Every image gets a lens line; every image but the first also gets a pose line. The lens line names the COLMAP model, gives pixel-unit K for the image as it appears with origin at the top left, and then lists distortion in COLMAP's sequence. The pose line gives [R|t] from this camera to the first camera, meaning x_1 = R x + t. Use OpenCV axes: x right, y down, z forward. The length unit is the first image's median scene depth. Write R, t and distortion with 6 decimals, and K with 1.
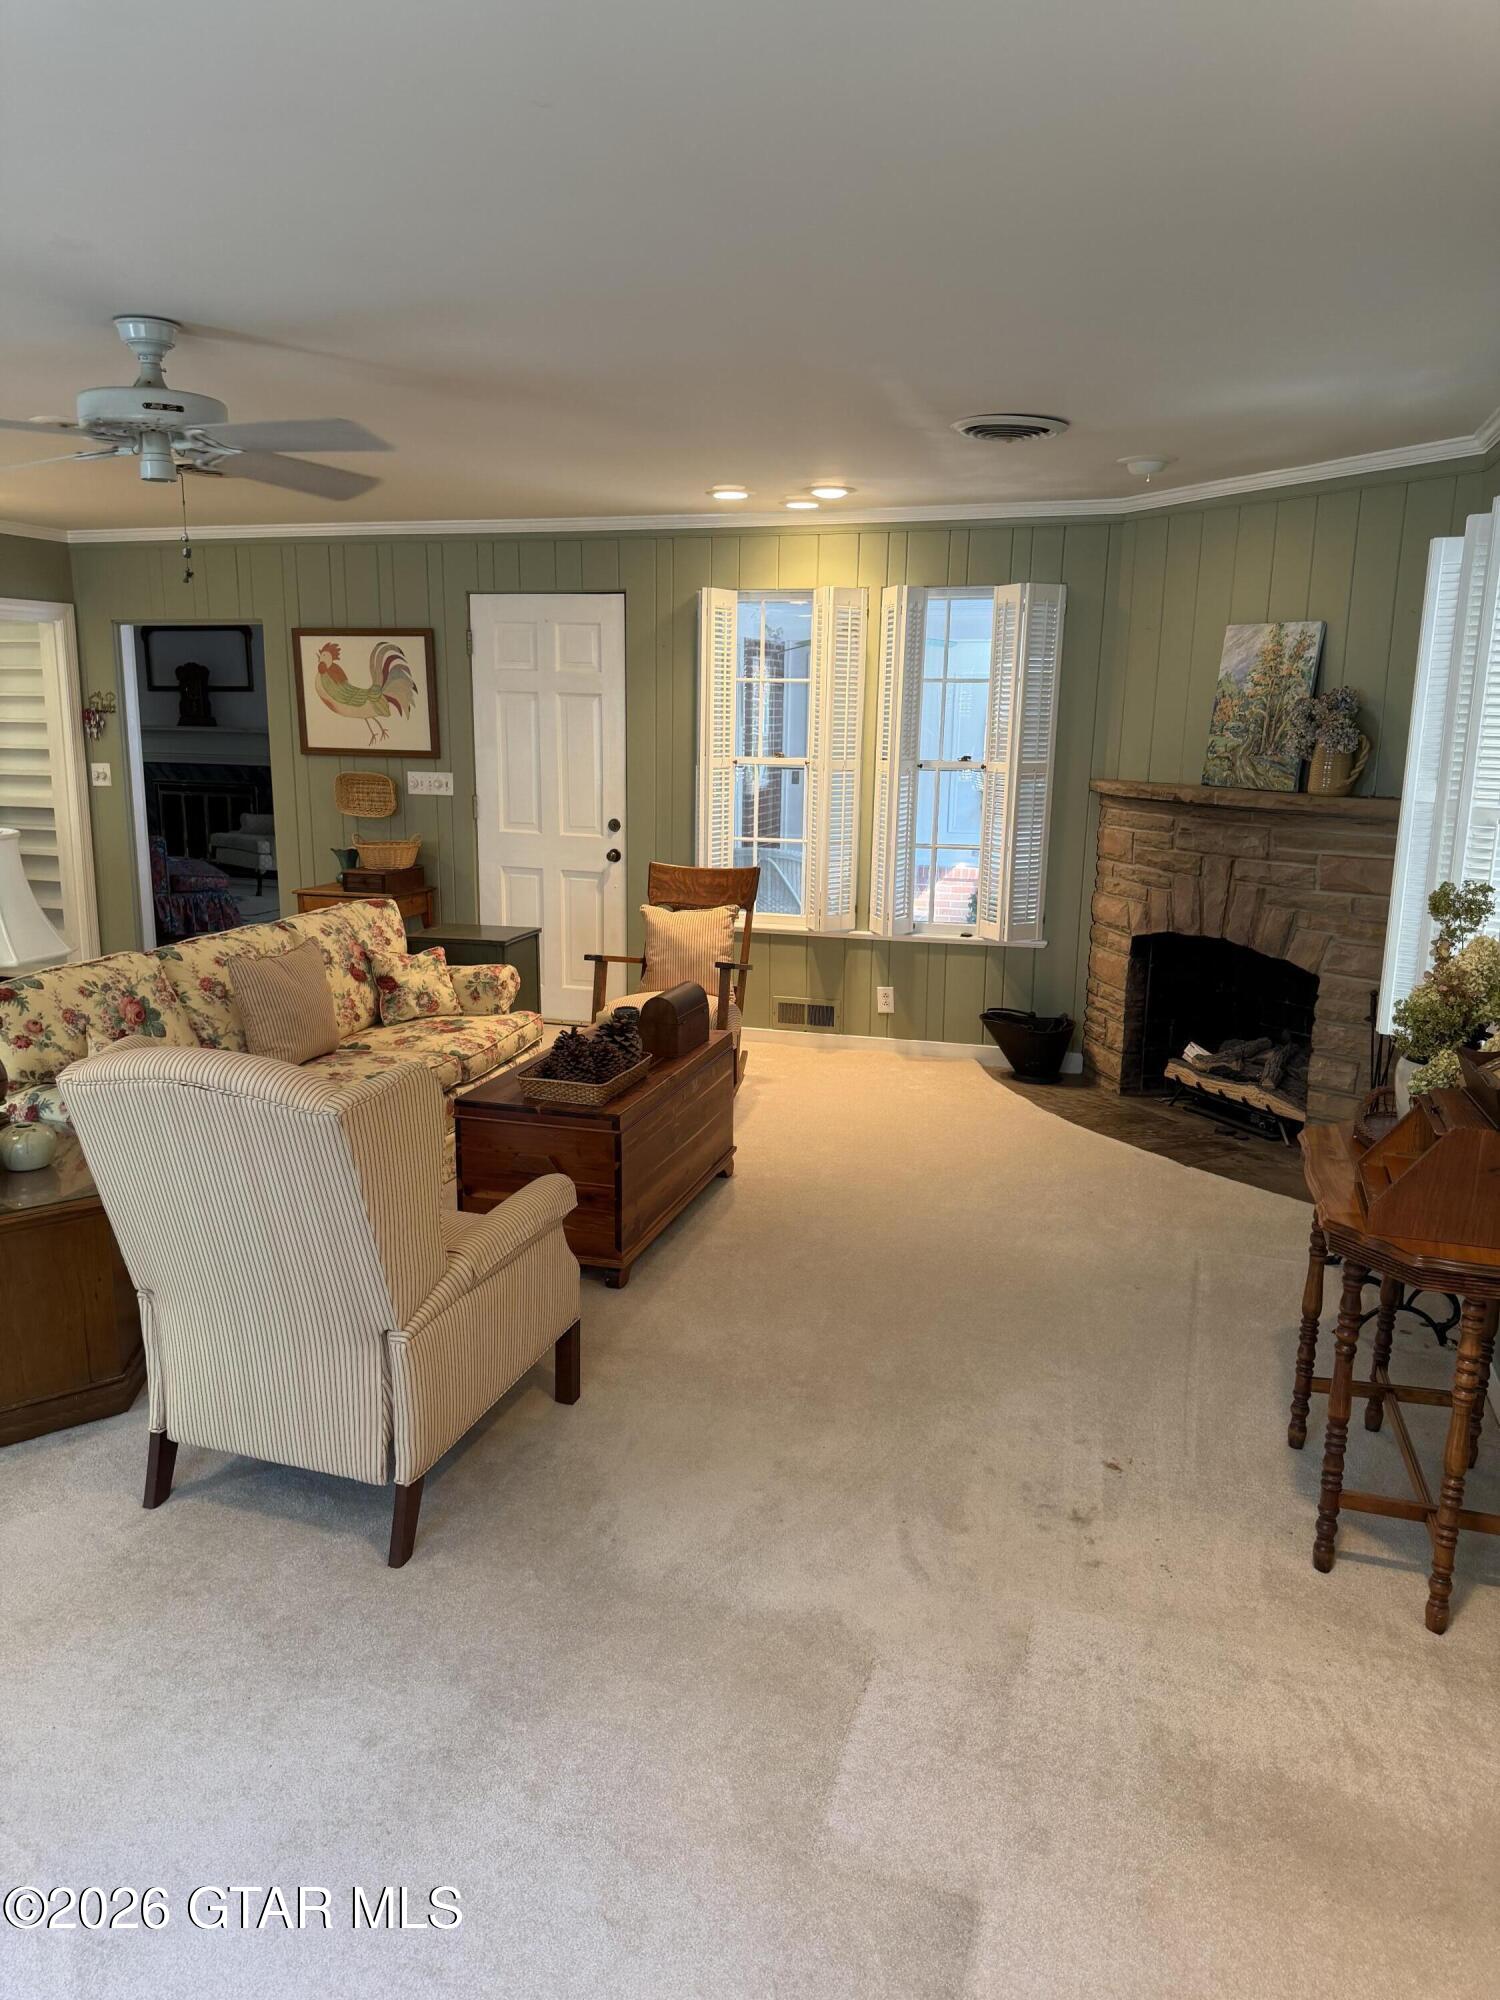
lens RADIAL K [[1403.0, 0, 750.2], [0, 1403.0, 1006.9], [0, 0, 1]] dist [0.058205, -0.057500]
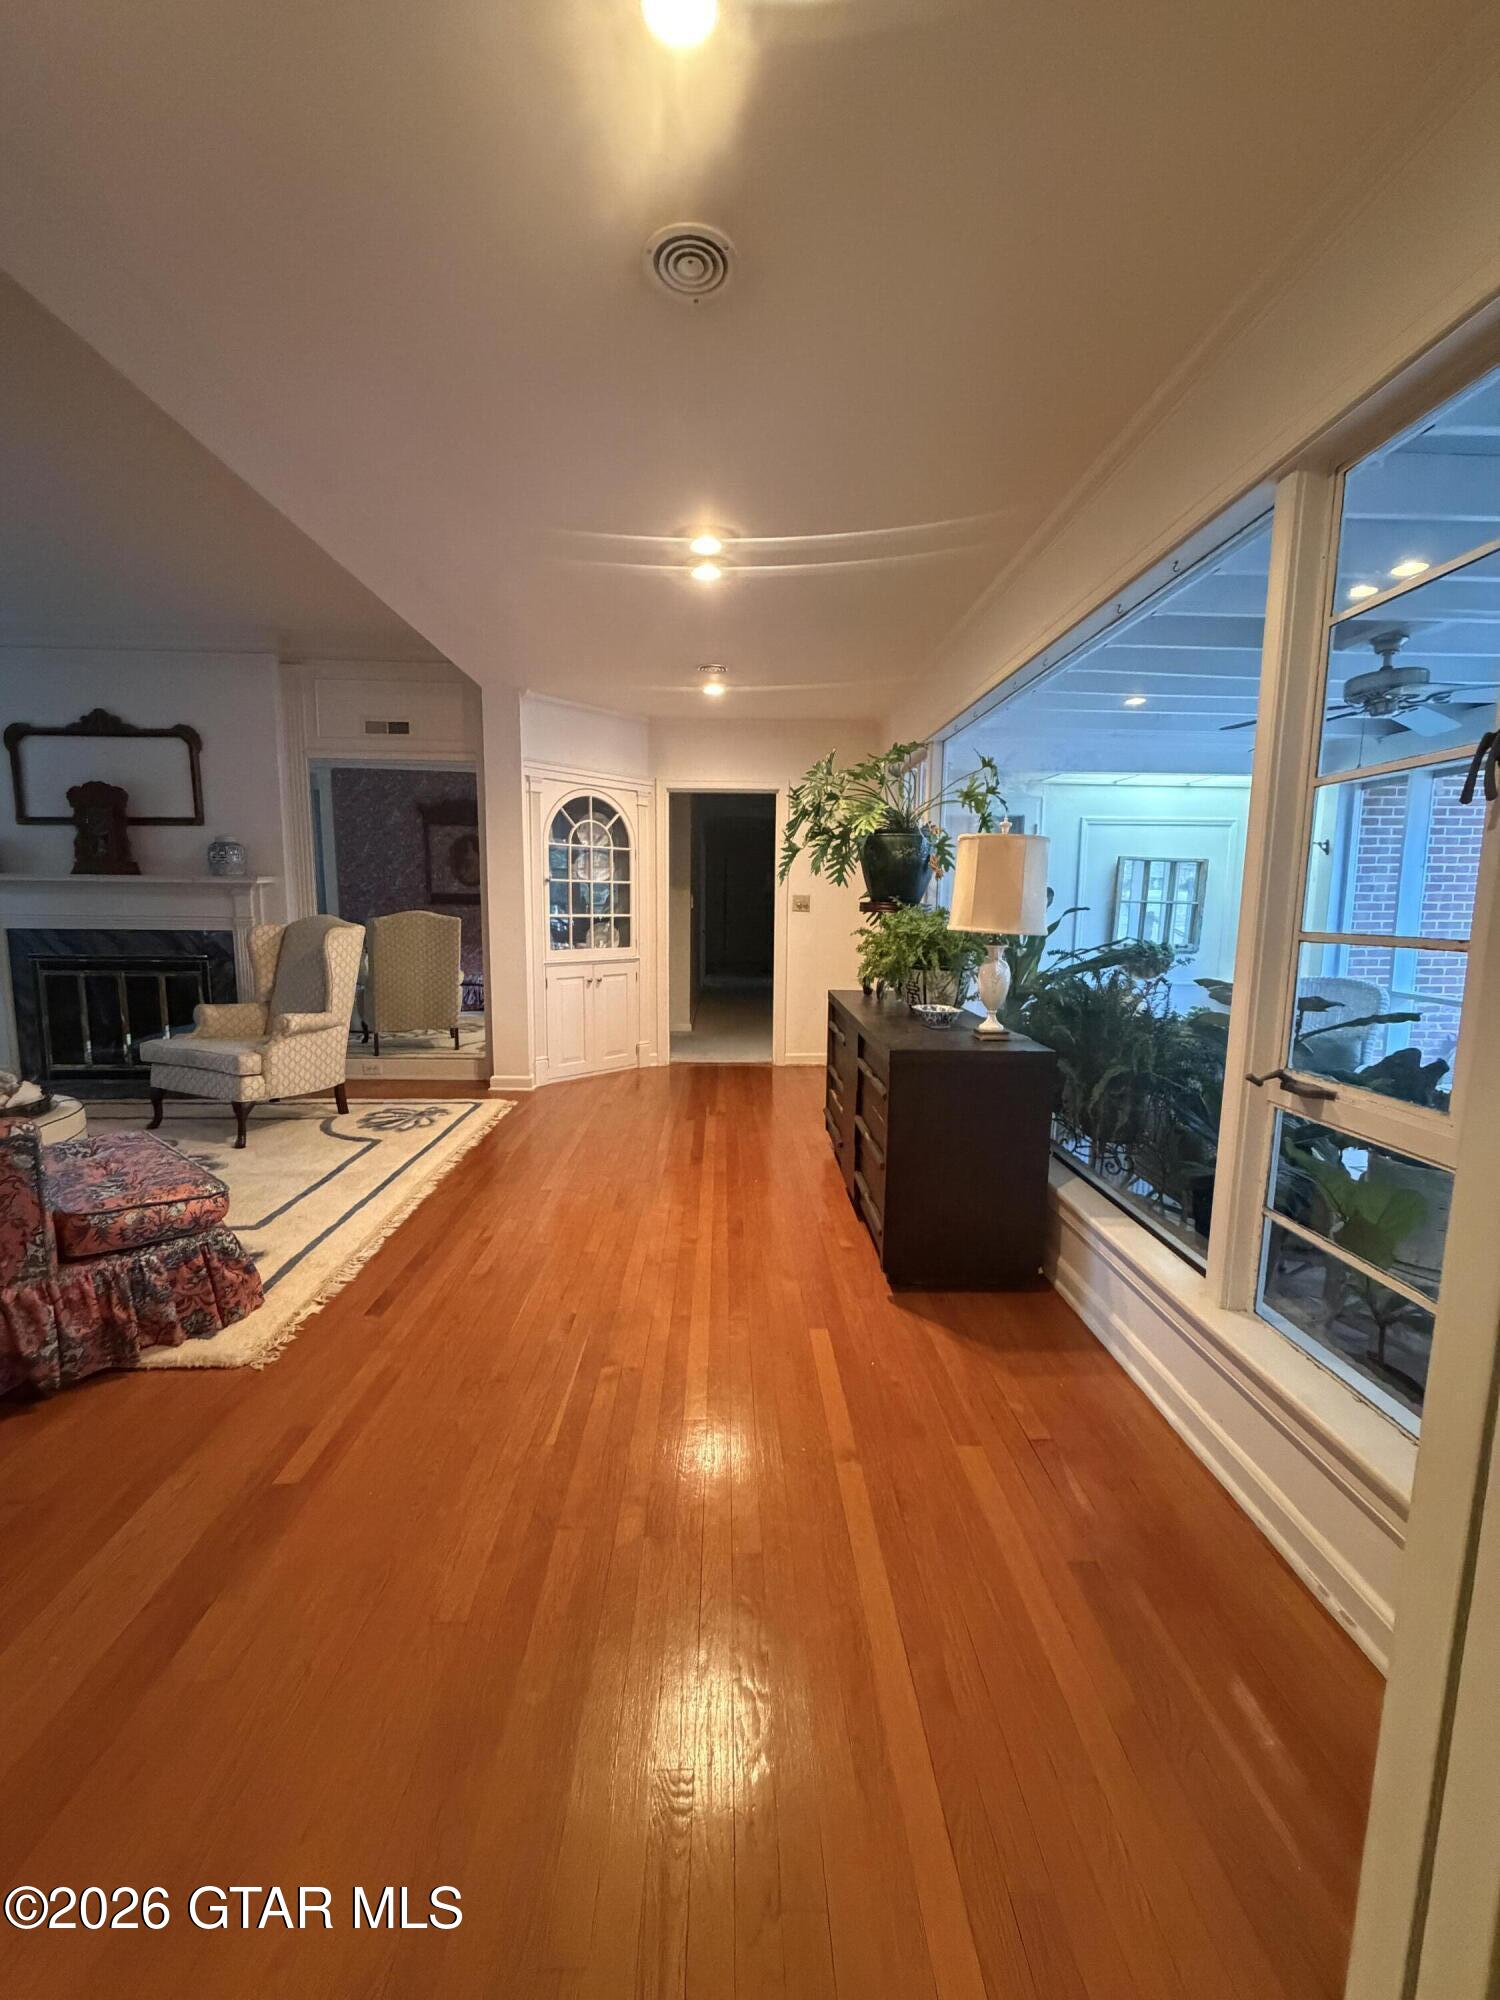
lens RADIAL K [[792.8, 0, 752.5], [0, 792.8, 1000.3], [0, 0, 1]] dist [0.000676, -0.000346]
pose [[0.945494, -0.042479, 0.322857, -0.283276], [0.069361, 0.994974, -0.072214, -0.113454], [-0.318167, 0.090672, 0.943689, 0.695276]]
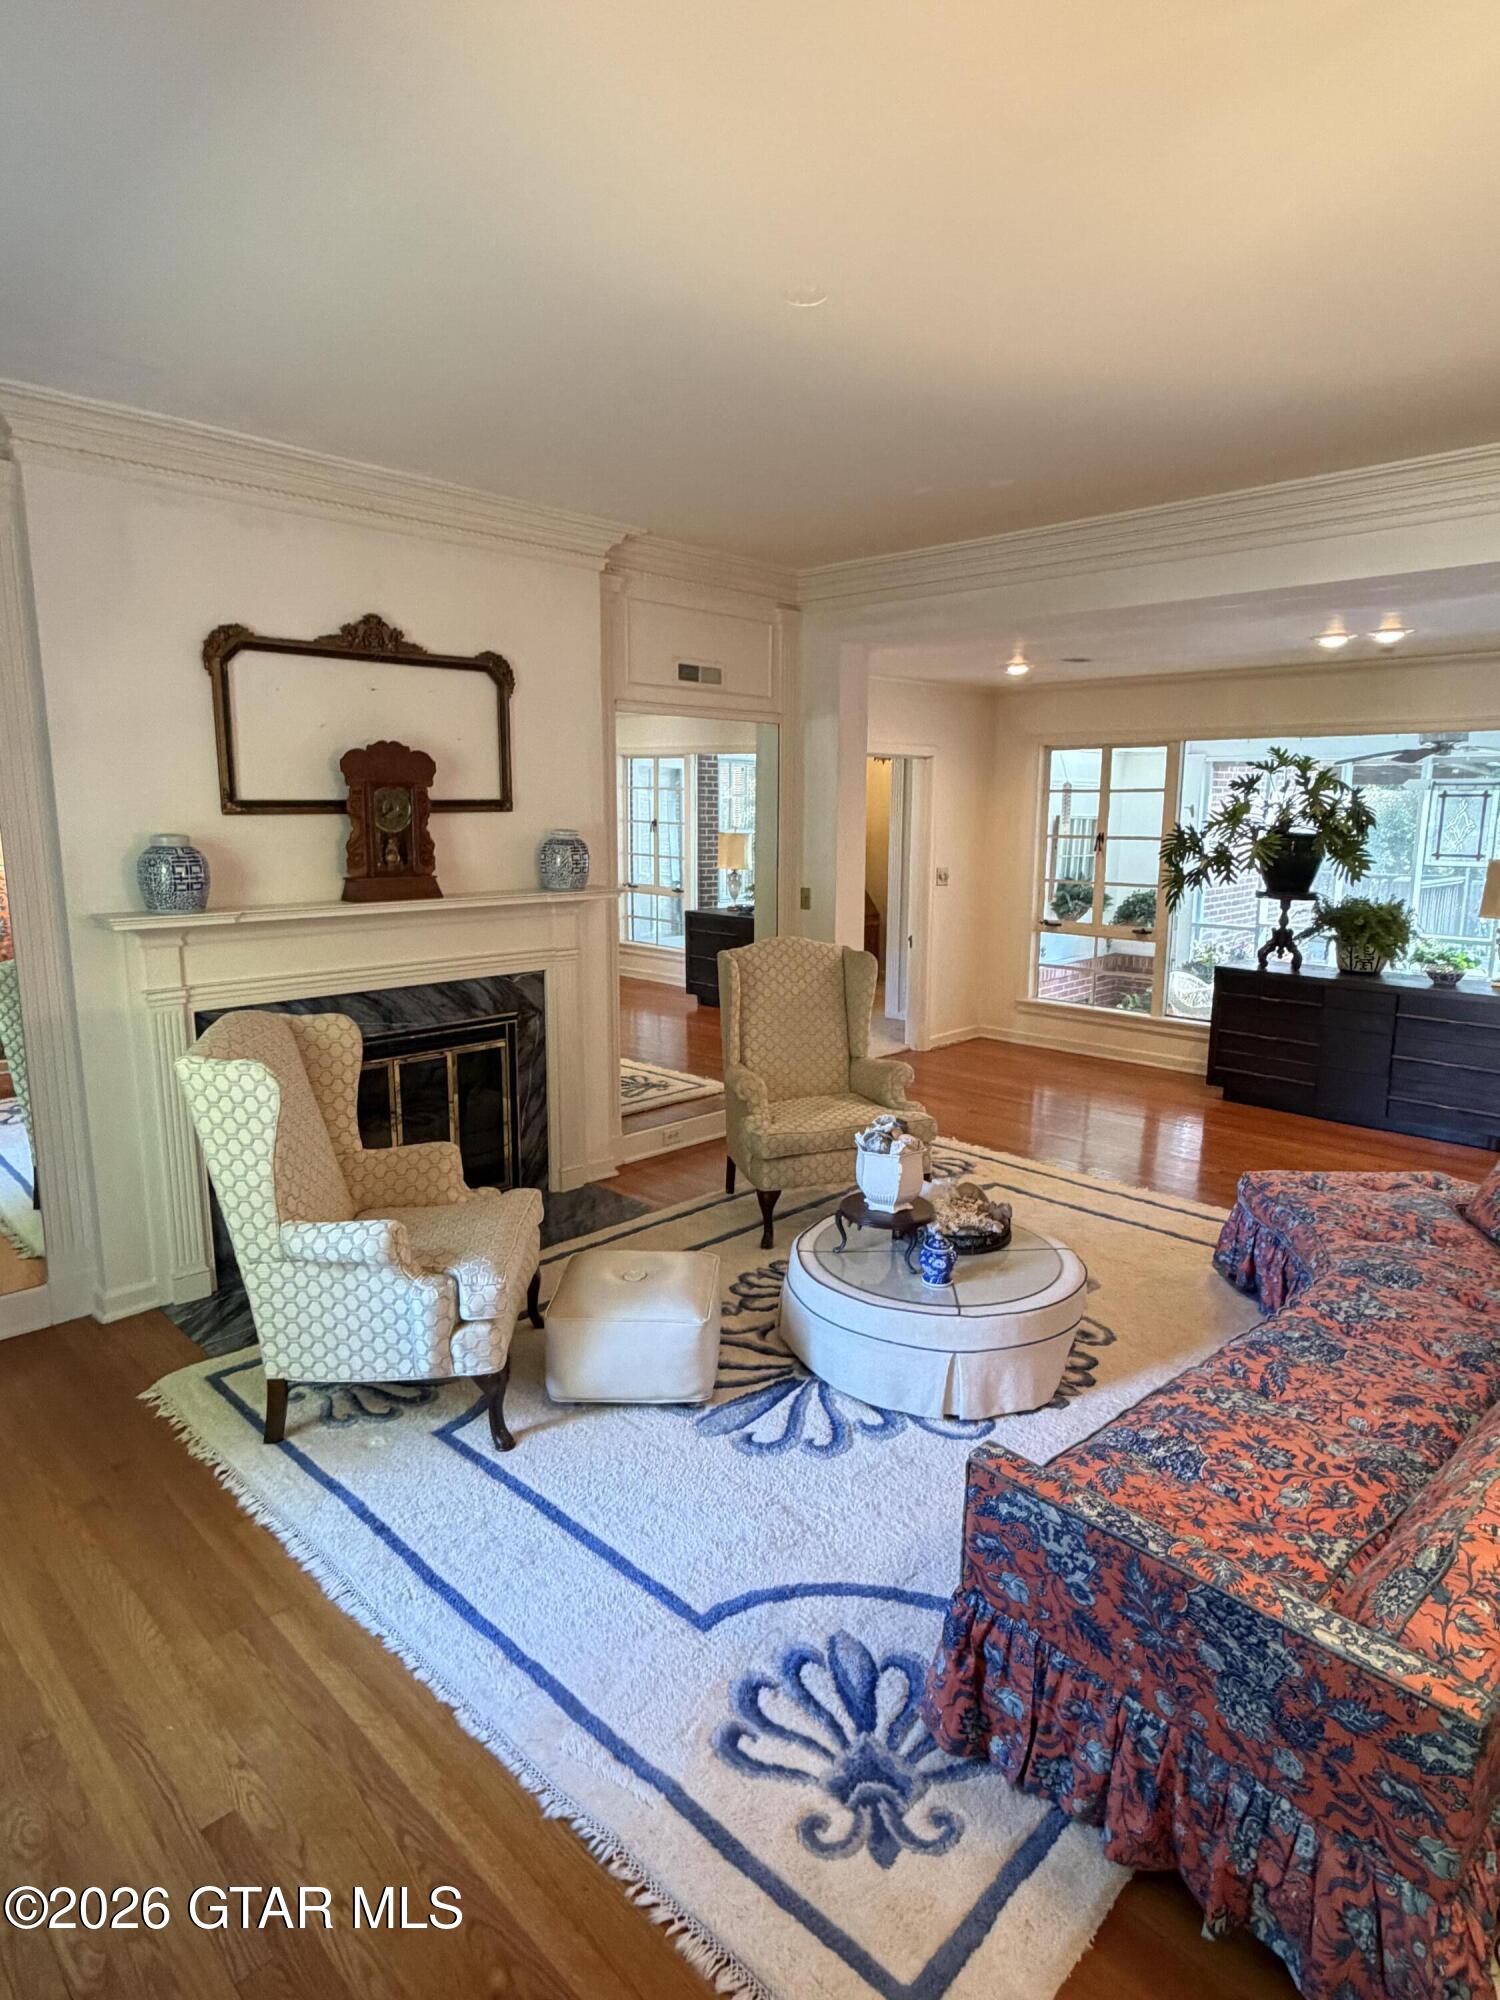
lens RADIAL K [[1127.5, 0, 753.2], [0, 1127.5, 1021.2], [0, 0, 1]] dist [-0.008218, 0.004179]
pose [[0.459415, -0.176920, 0.870424, -0.799648], [0.189197, 0.976965, 0.098716, -0.224601], [-0.867838, 0.119330, 0.482305, 0.967175]]
